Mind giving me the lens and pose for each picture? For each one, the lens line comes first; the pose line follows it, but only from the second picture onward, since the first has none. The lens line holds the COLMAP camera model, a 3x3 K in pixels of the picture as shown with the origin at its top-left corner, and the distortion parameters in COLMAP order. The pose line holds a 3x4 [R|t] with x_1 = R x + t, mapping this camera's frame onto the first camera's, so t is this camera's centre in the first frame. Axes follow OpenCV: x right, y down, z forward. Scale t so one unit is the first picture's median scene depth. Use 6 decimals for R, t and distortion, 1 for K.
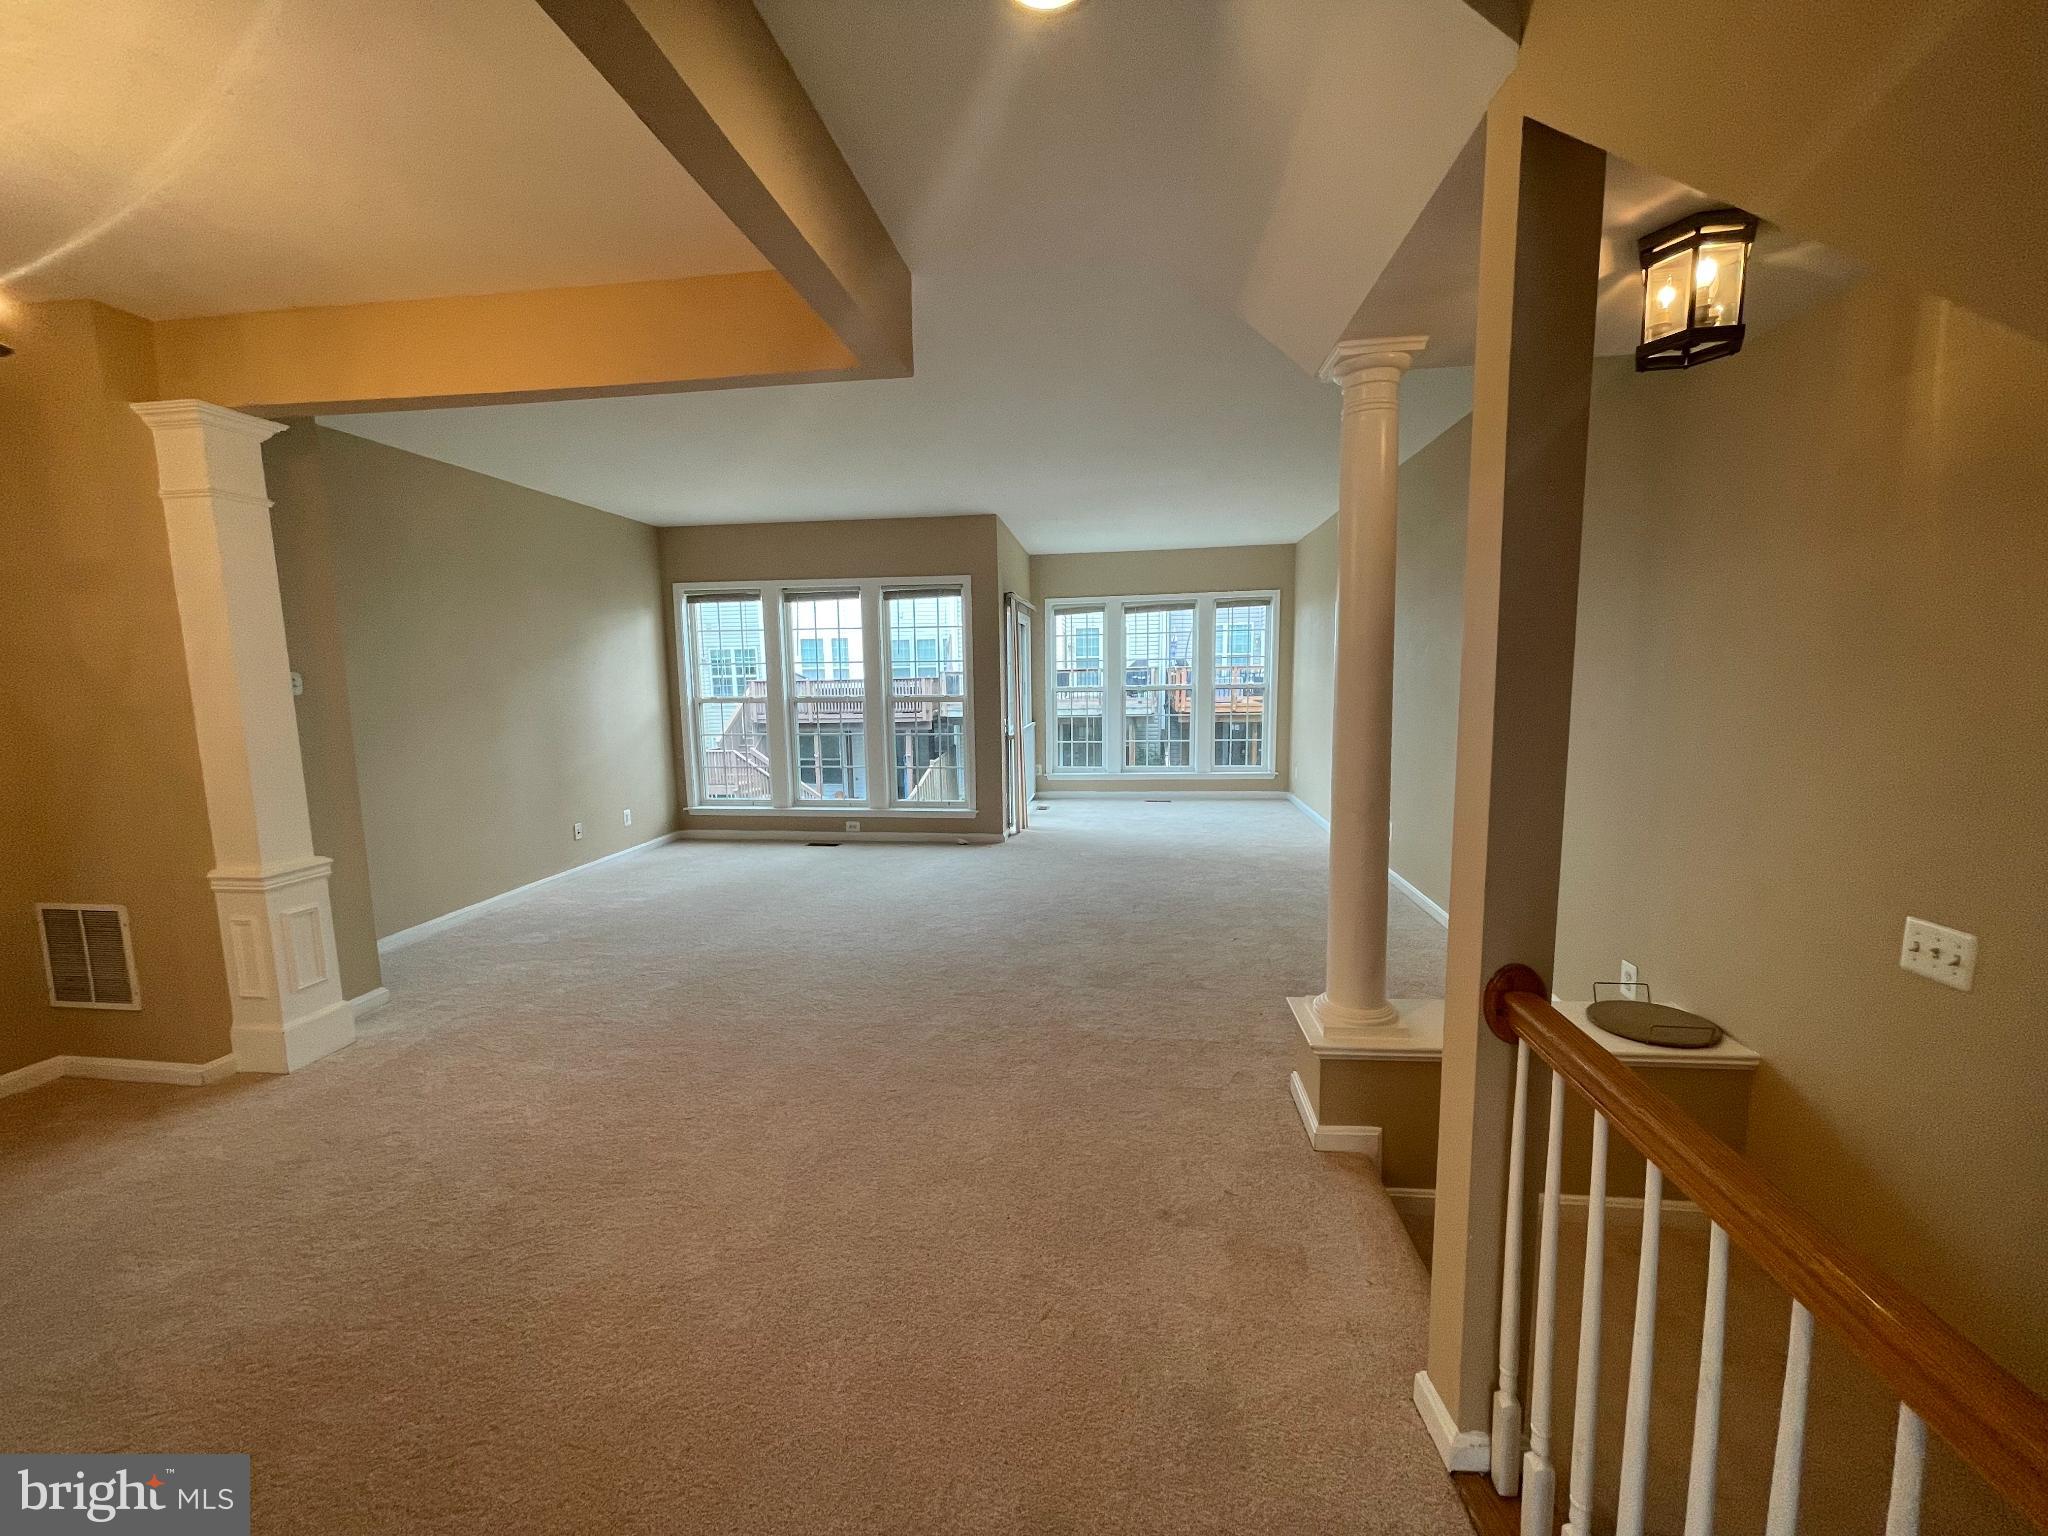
lens RADIAL K [[816.4, 0, 1022.1], [0, 816.4, 780.0], [0, 0, 1]] dist [-0.002066, -0.000090]
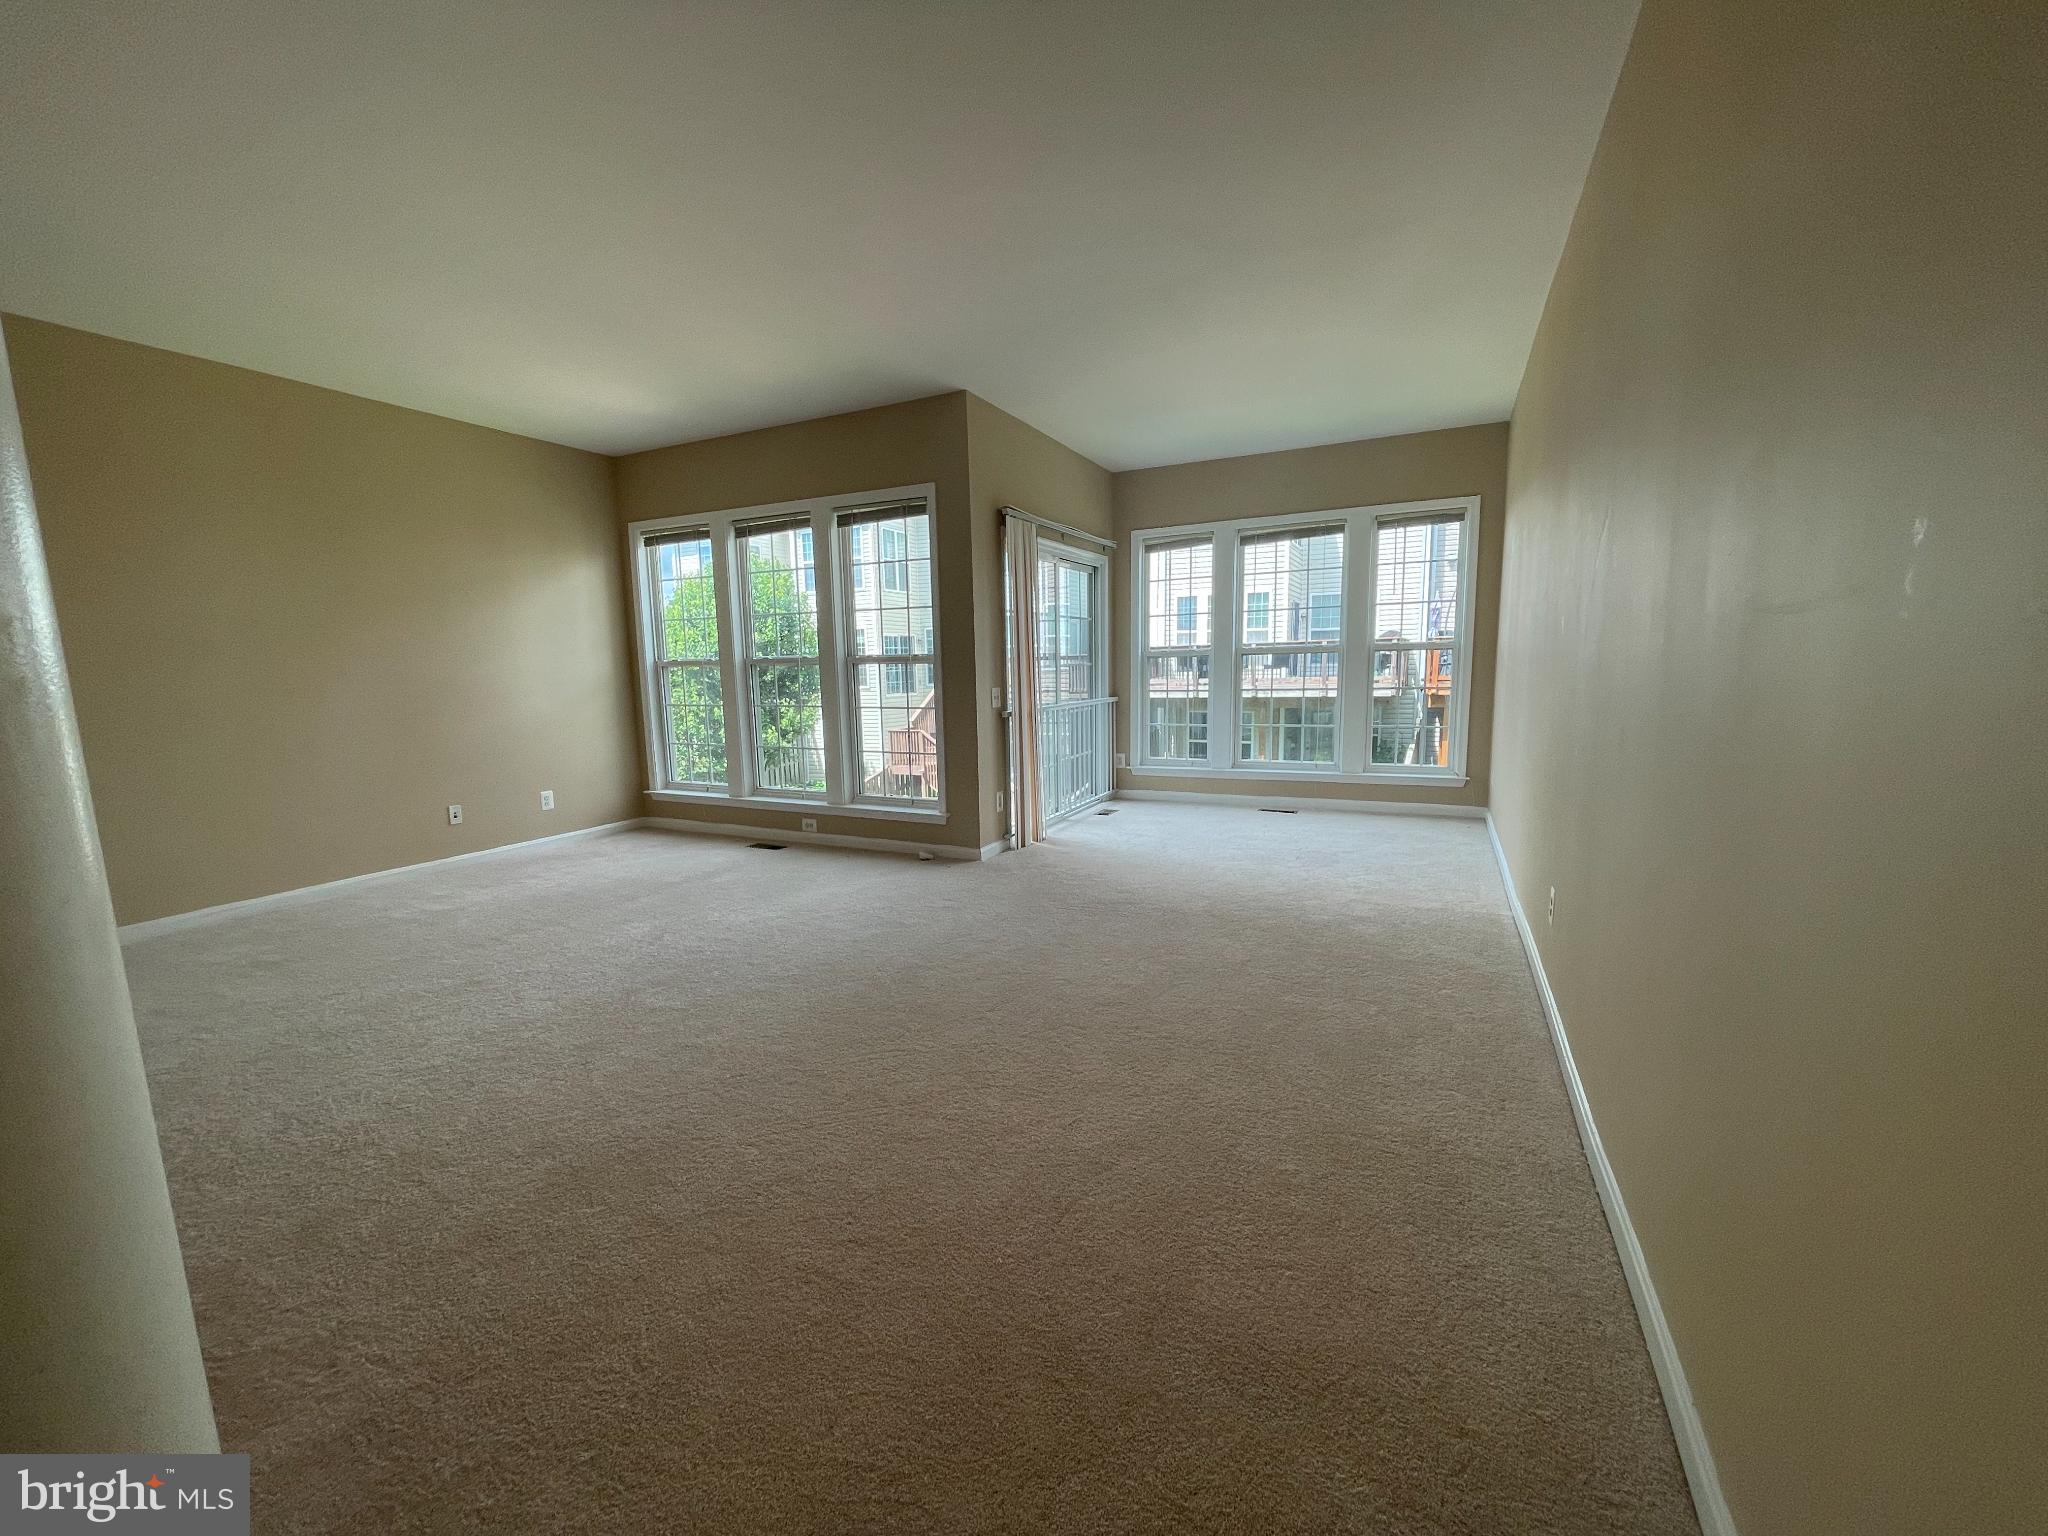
lens RADIAL K [[817.4, 0, 1024.8], [0, 817.4, 800.8], [0, 0, 1]] dist [0.000354, 0.000020]
pose [[0.946815, 0.050406, -0.317807, 0.233598], [-0.036409, 0.998094, 0.049834, -0.012704], [0.319713, -0.035612, 0.946845, 0.321427]]
